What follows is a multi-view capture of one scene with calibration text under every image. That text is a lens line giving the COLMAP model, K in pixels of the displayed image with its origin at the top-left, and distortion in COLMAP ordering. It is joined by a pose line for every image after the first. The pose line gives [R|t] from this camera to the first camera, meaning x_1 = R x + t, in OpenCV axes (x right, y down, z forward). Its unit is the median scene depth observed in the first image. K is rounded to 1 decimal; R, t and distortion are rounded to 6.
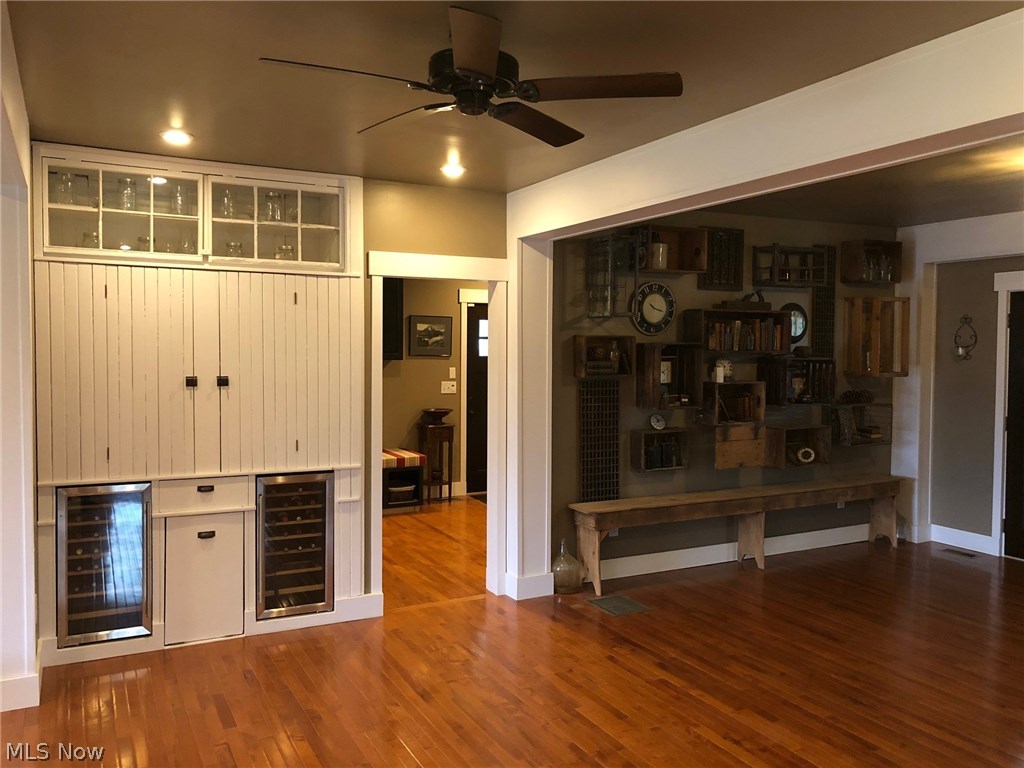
lens RADIAL K [[837.3, 0, 511.4], [0, 837.3, 374.9], [0, 0, 1]] dist [0.046529, -0.039670]
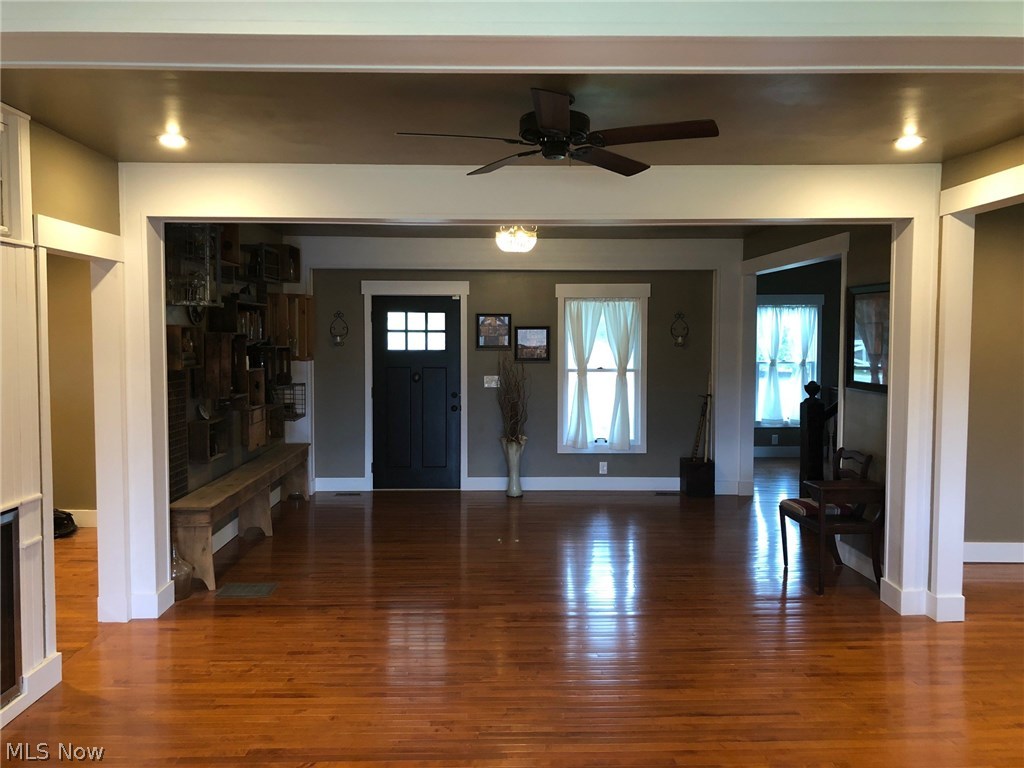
lens RADIAL K [[837.3, 0, 508.1], [0, 837.3, 381.2], [0, 0, 1]] dist [0.046529, -0.039670]
pose [[0.442216, -0.052070, 0.895396, -0.598175], [0.030491, 0.998609, 0.043014, -0.013643], [-0.896390, 0.008281, 0.443188, 0.242686]]
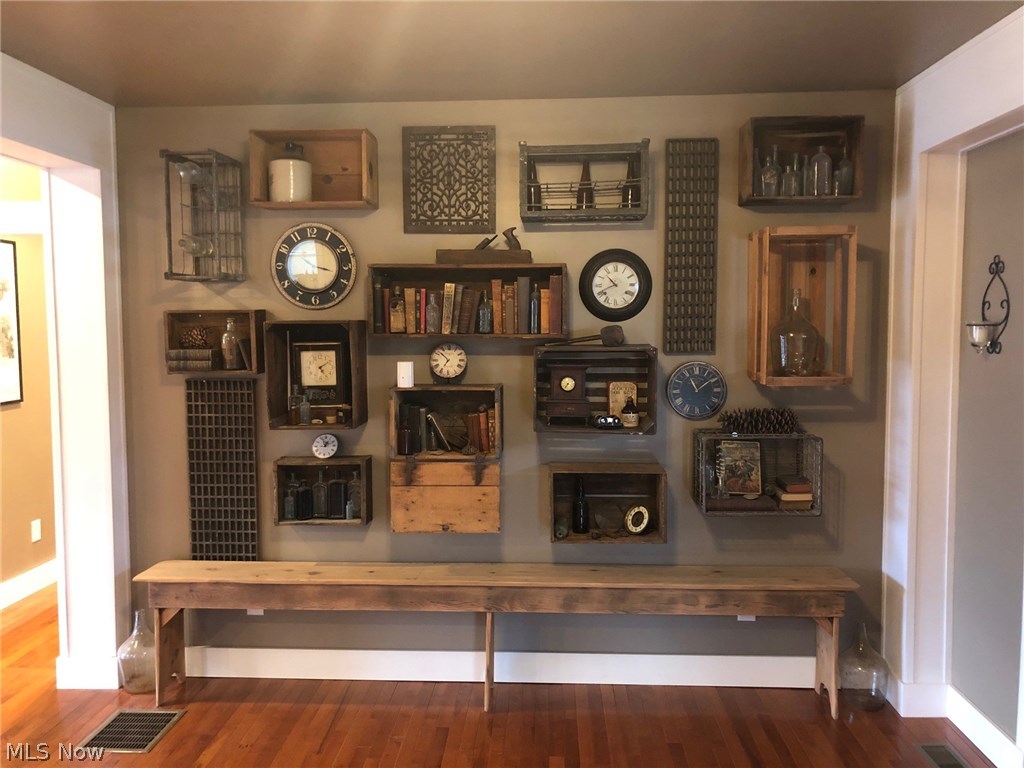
lens RADIAL K [[837.3, 0, 511.8], [0, 837.3, 385.0], [0, 0, 1]] dist [0.046529, -0.039670]
pose [[0.866575, 0.032459, -0.497990, 0.648506], [-0.014658, 0.999107, 0.039616, -0.018288], [0.498831, -0.027031, 0.866278, 0.556155]]
